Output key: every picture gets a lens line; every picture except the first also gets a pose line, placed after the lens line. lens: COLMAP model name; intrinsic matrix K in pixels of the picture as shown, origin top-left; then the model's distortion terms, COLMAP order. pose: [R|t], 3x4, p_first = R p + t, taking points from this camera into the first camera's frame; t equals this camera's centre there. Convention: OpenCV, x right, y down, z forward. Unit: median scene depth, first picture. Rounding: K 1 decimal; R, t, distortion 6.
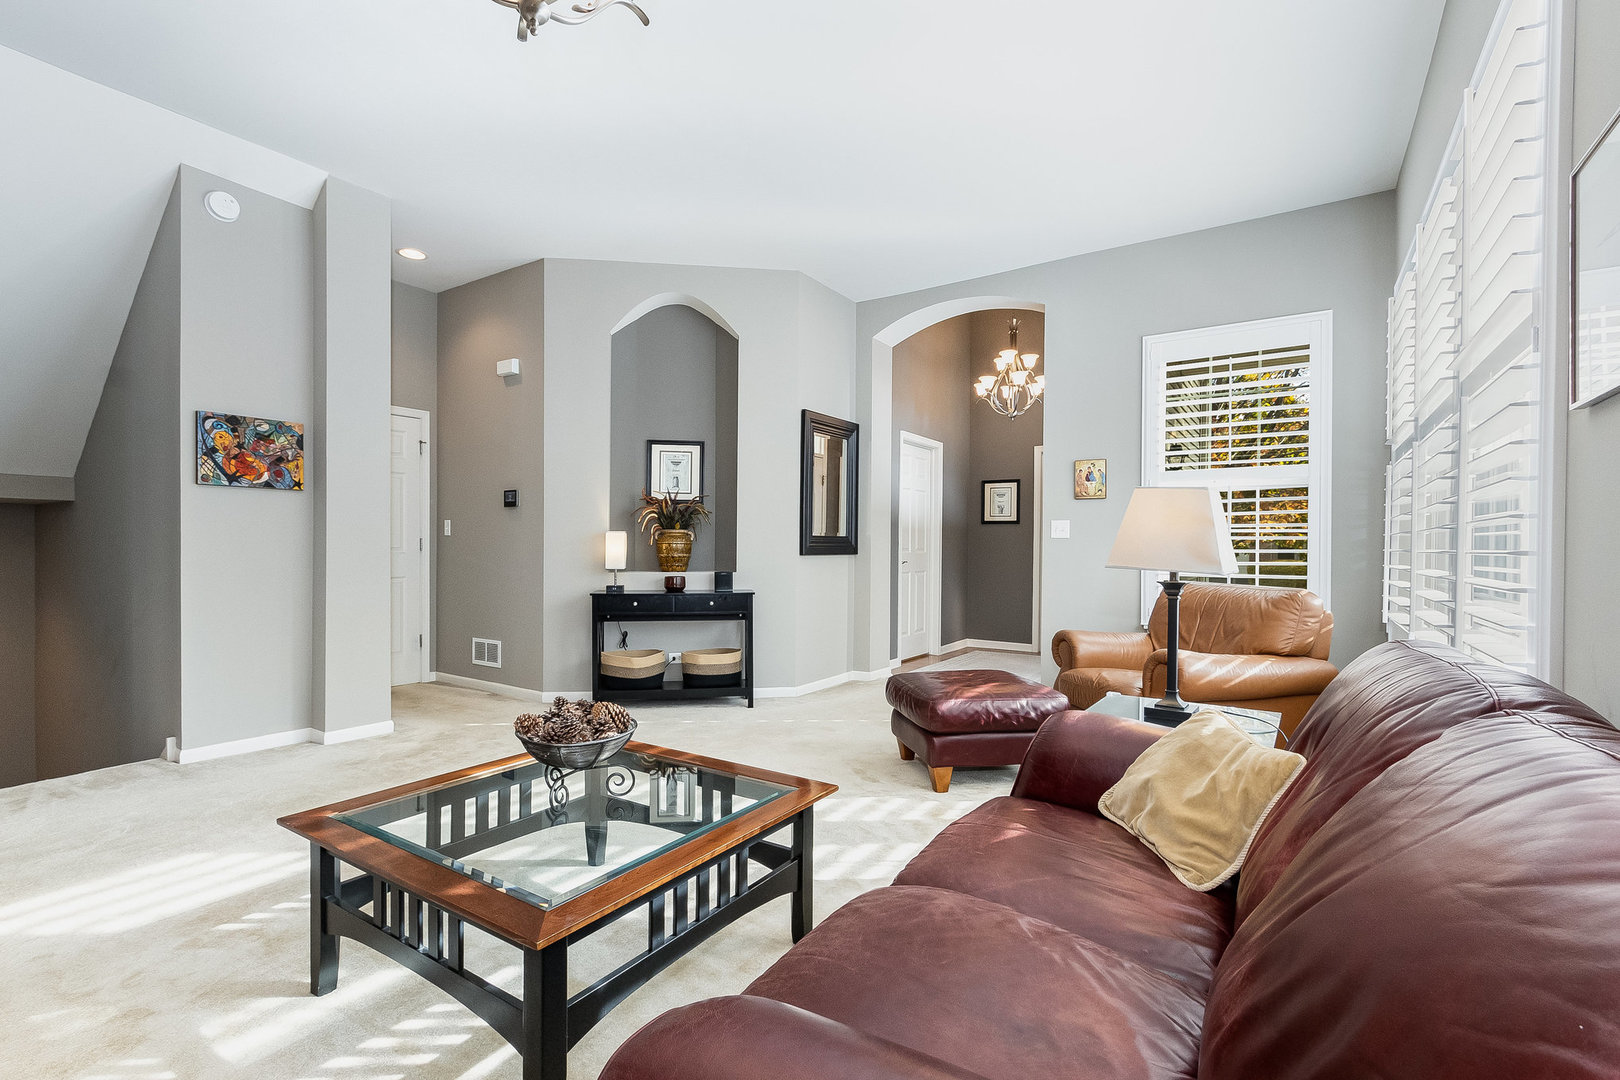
lens RADIAL K [[742.8, 0, 810.0], [0, 742.8, 540.0], [0, 0, 1]] dist [-0.007927, -0.001247]
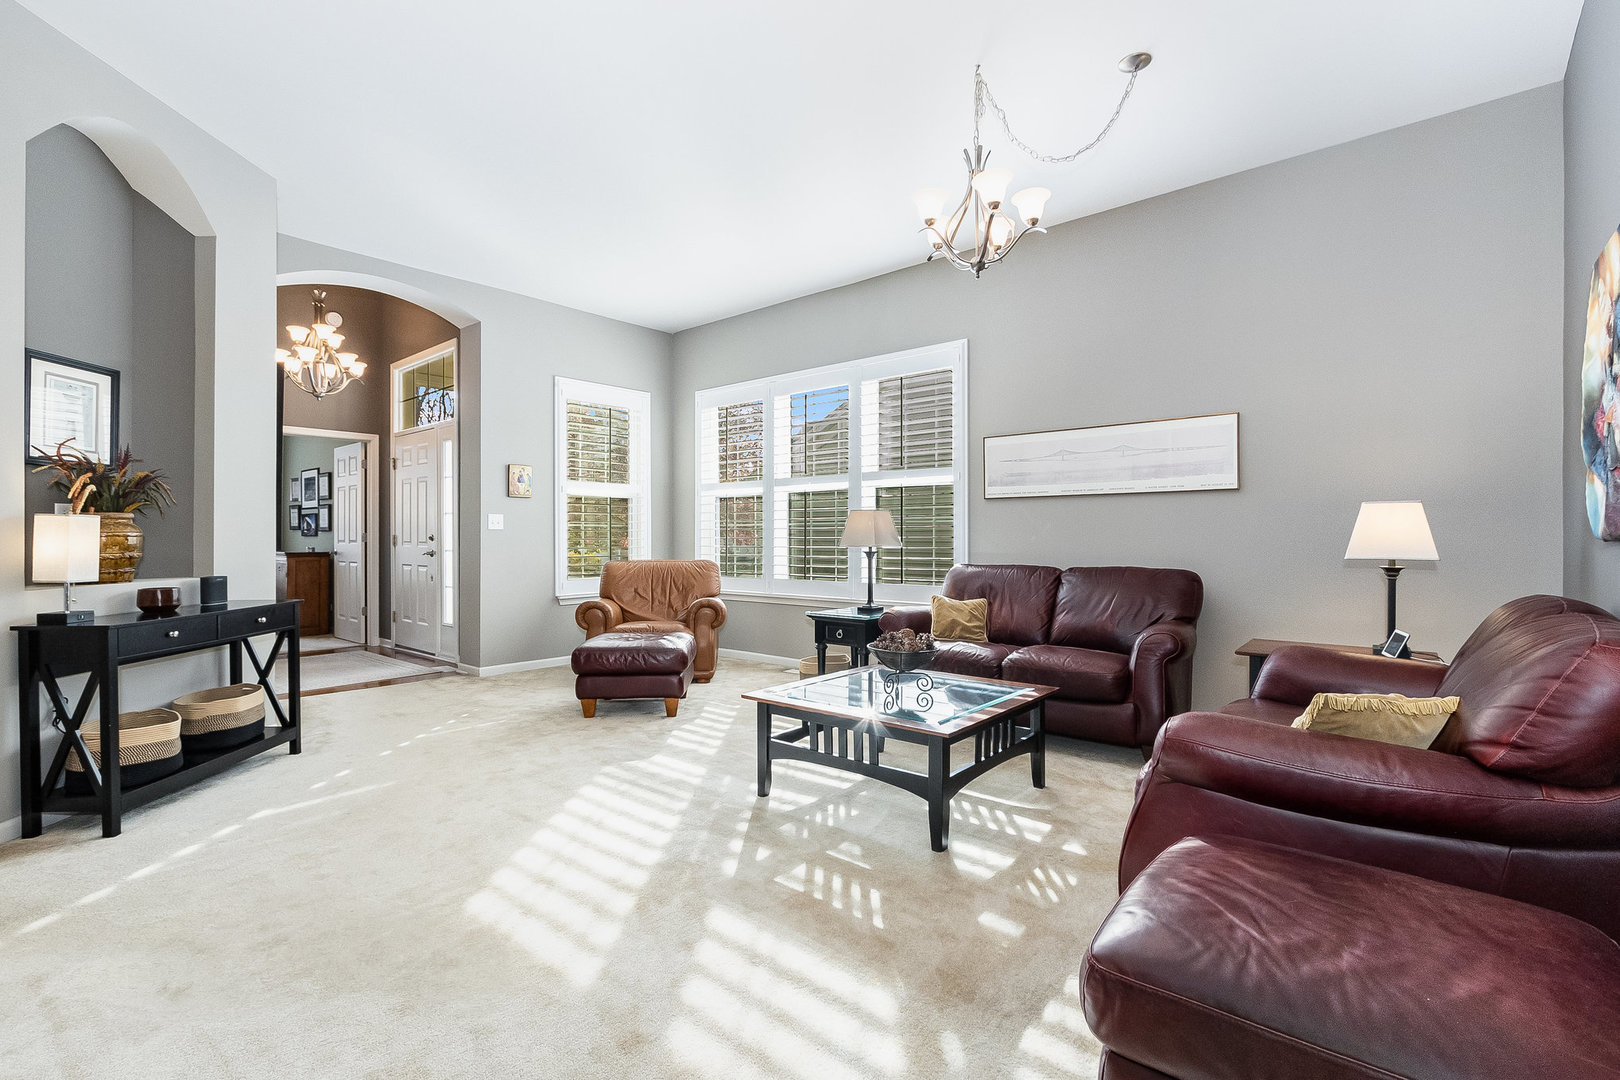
lens RADIAL K [[742.8, 0, 810.0], [0, 742.8, 540.0], [0, 0, 1]] dist [-0.007927, -0.001247]
pose [[0.119233, -0.008722, 0.992828, -0.757631], [-0.003520, 0.999951, 0.009208, 0.000326], [-0.992860, -0.004592, 0.119196, 0.393425]]
